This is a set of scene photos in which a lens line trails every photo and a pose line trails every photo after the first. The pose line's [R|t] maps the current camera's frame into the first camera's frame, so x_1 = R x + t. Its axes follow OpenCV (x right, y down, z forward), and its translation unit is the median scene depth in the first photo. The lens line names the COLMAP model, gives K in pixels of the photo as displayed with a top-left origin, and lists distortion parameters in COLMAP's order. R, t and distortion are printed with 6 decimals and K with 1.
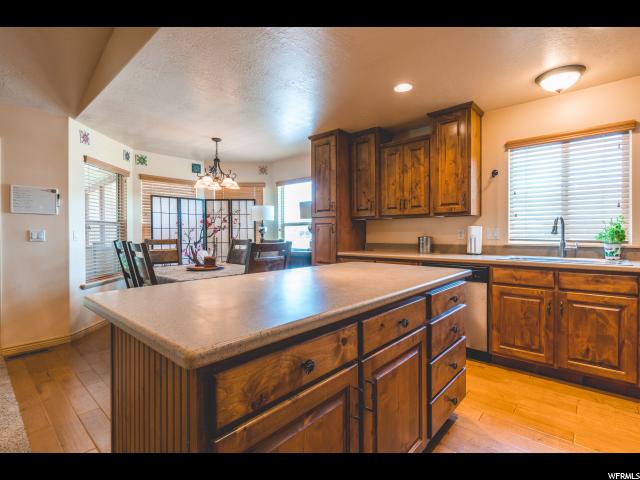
lens RADIAL K [[314.2, 0, 322.7], [0, 314.2, 236.8], [0, 0, 1]] dist [0.002795, -0.001040]
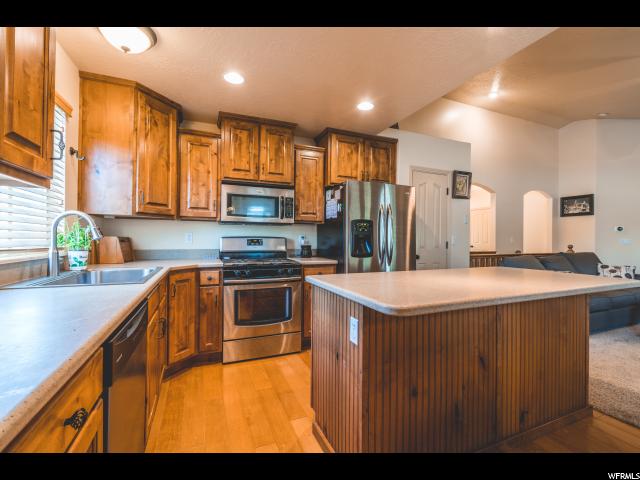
lens RADIAL K [[285.3, 0, 322.7], [0, 285.3, 238.0], [0, 0, 1]] dist [-0.009228, 0.003580]
pose [[-0.902822, -0.001463, 0.430012, 0.023149], [0.000821, 0.999987, 0.005125, -0.009764], [-0.430014, 0.004980, -0.902808, 0.986577]]
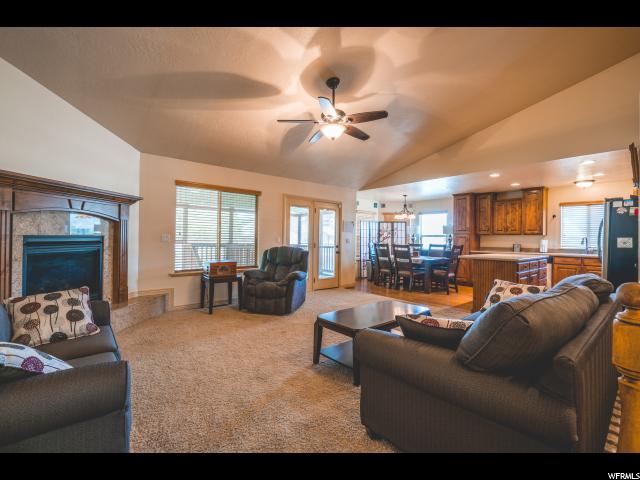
lens RADIAL K [[285.3, 0, 323.0], [0, 285.3, 238.5], [0, 0, 1]] dist [-0.009228, 0.003580]
pose [[0.989561, 0.016574, -0.143157, -0.691206], [-0.018298, 0.999775, -0.010739, 0.005444], [0.142947, 0.013247, 0.989642, -1.078317]]
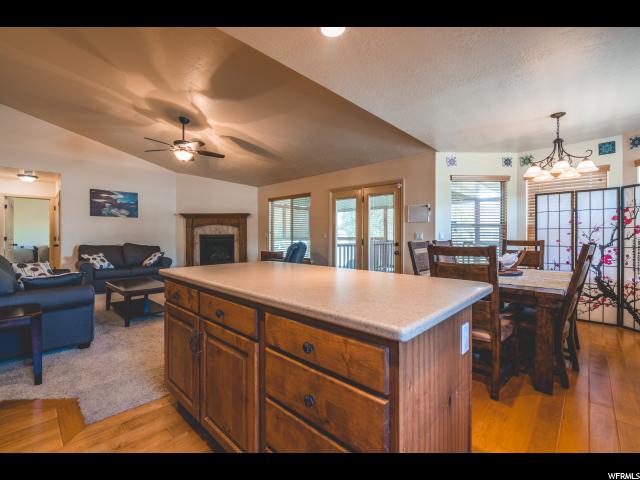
lens RADIAL K [[285.3, 0, 321.7], [0, 285.3, 236.7], [0, 0, 1]] dist [-0.009228, 0.003580]
pose [[-0.038286, 0.006196, -0.999248, 0.457967], [-0.009872, 0.999930, 0.006578, -0.003320], [0.999218, 0.010116, -0.038222, 0.507152]]
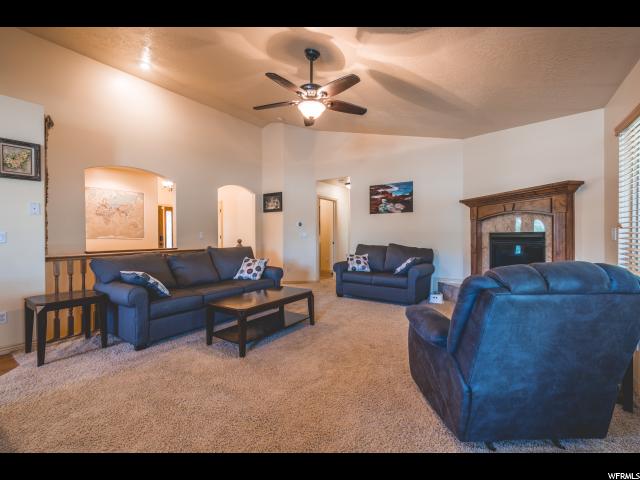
lens RADIAL K [[285.3, 0, 323.4], [0, 285.3, 239.1], [0, 0, 1]] dist [-0.009228, 0.003580]
pose [[-0.992719, 0.007703, -0.120206, -0.730701], [0.004414, 0.999609, 0.027601, -0.006410], [0.120371, 0.026869, -0.992365, 0.653041]]
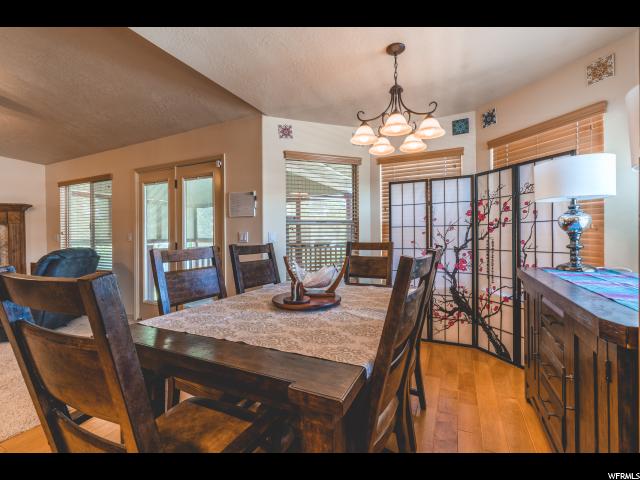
lens RADIAL K [[285.3, 0, 322.8], [0, 285.3, 236.6], [0, 0, 1]] dist [-0.009228, 0.003580]
pose [[0.271386, 0.003739, -0.962463, 0.087116], [-0.002302, 0.999992, 0.003235, -0.007756], [0.962468, 0.001338, 0.271393, 0.879389]]
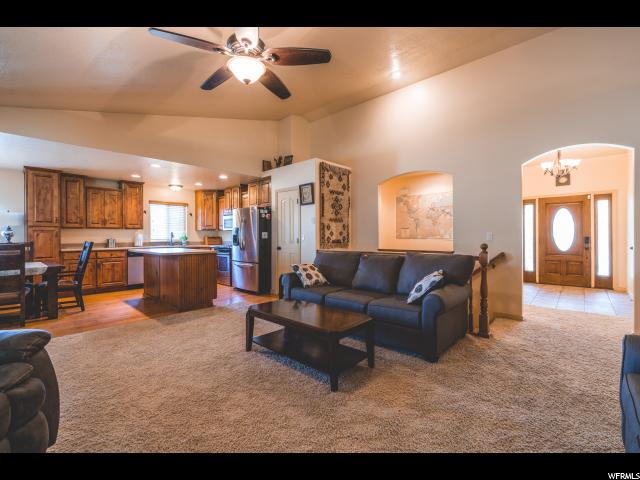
lens RADIAL K [[285.3, 0, 320.4], [0, 285.3, 238.9], [0, 0, 1]] dist [-0.009228, 0.003580]
pose [[0.024365, -0.004495, 0.999693, -1.395588], [0.013303, 0.999903, 0.004172, 0.008754], [-0.999615, 0.013198, 0.024422, -0.330873]]
